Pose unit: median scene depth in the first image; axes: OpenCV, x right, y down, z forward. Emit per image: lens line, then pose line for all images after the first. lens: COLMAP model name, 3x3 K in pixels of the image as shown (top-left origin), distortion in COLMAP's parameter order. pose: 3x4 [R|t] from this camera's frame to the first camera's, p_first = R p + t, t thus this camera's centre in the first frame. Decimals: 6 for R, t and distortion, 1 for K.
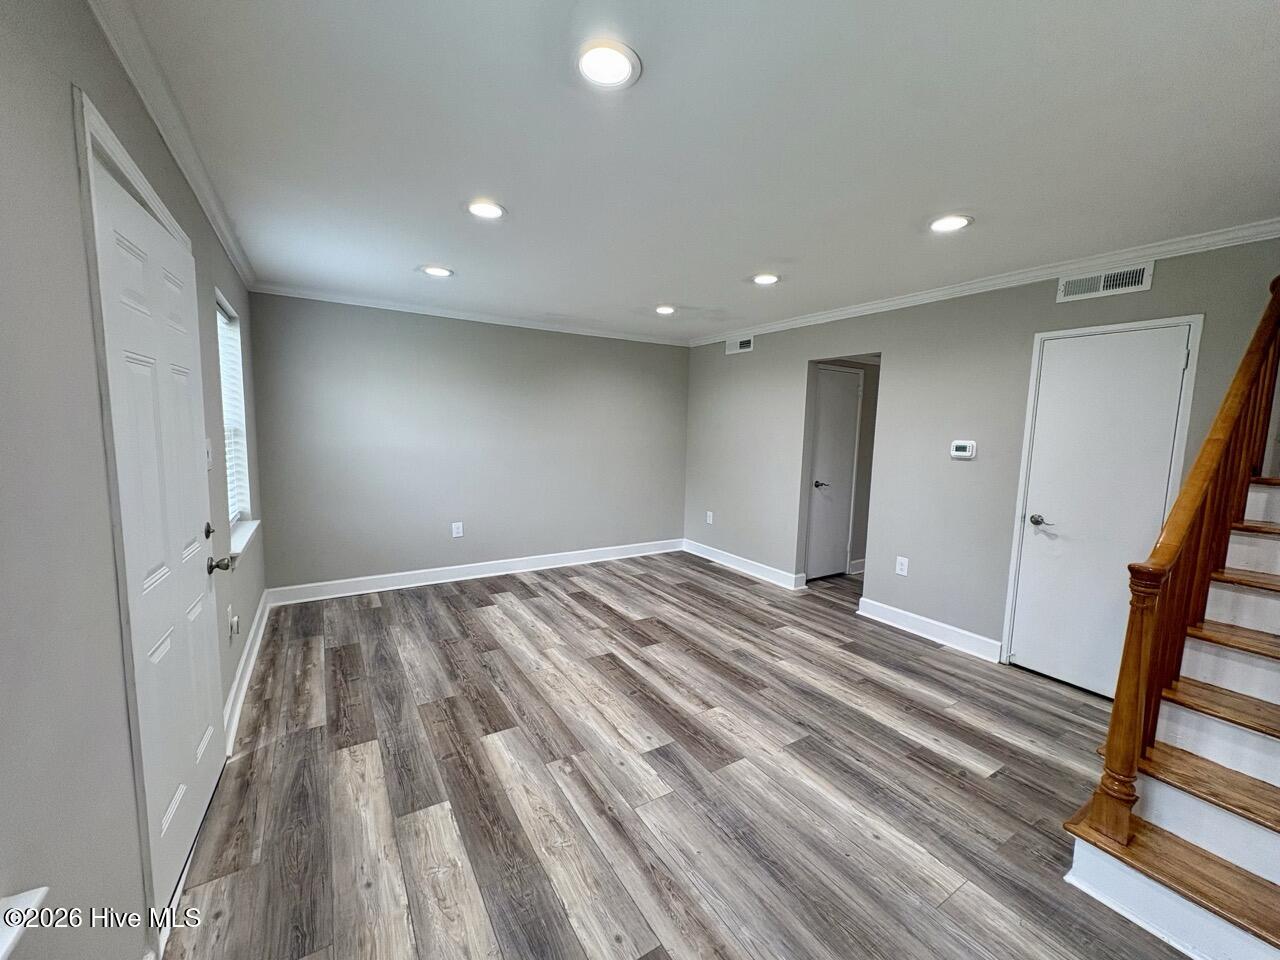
lens RADIAL K [[509.1, 0, 640.8], [0, 509.1, 480.3], [0, 0, 1]] dist [-0.000468, 0.000411]
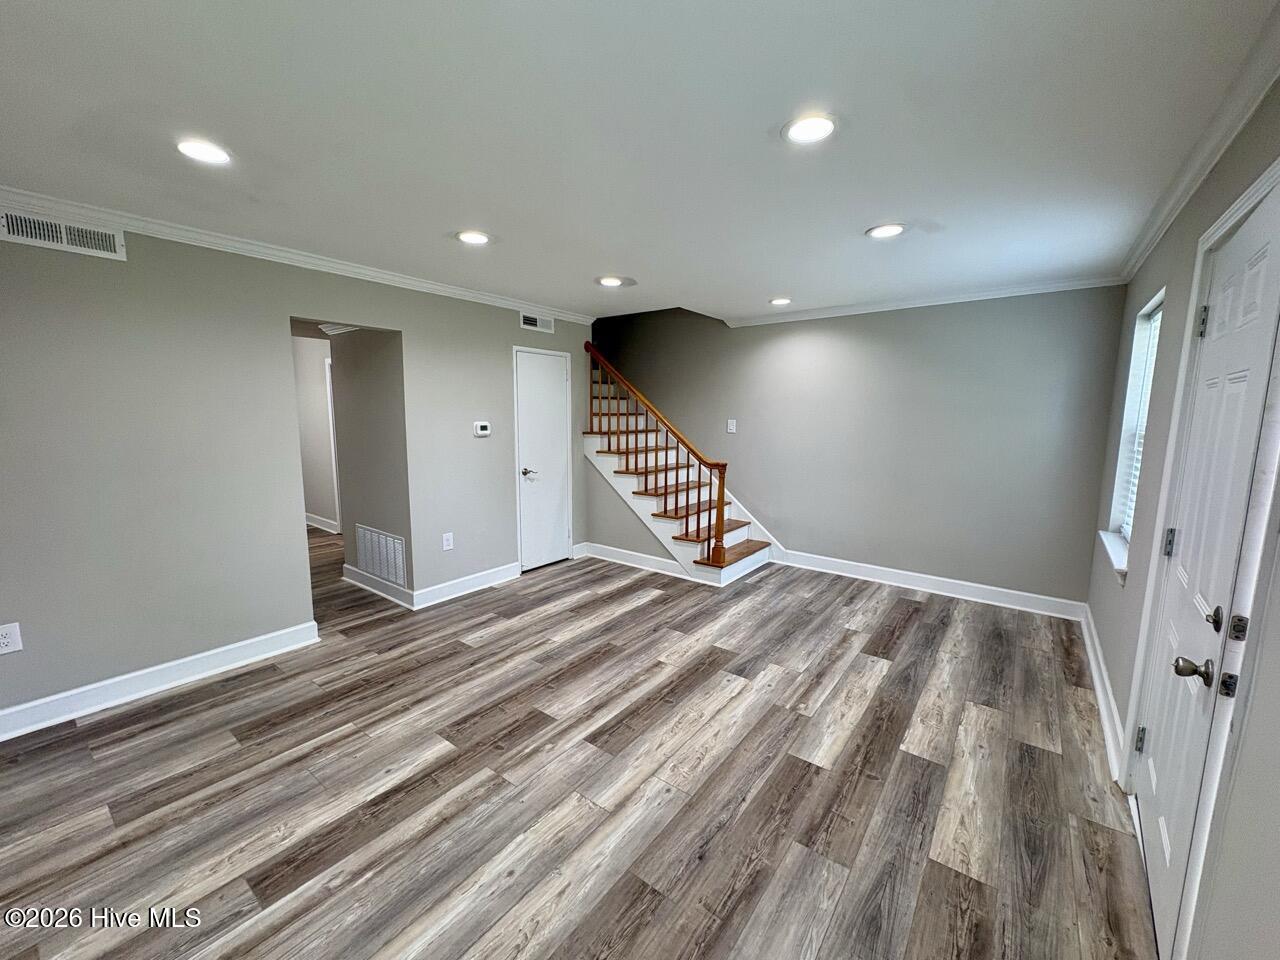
lens RADIAL K [[509.1, 0, 640.8], [0, 509.1, 480.3], [0, 0, 1]] dist [-0.000468, 0.000411]
pose [[-0.350215, -0.152801, 0.924122, -0.720936], [0.082869, 0.977681, 0.193062, -0.156781], [-0.932996, 0.144194, -0.329736, 1.154189]]
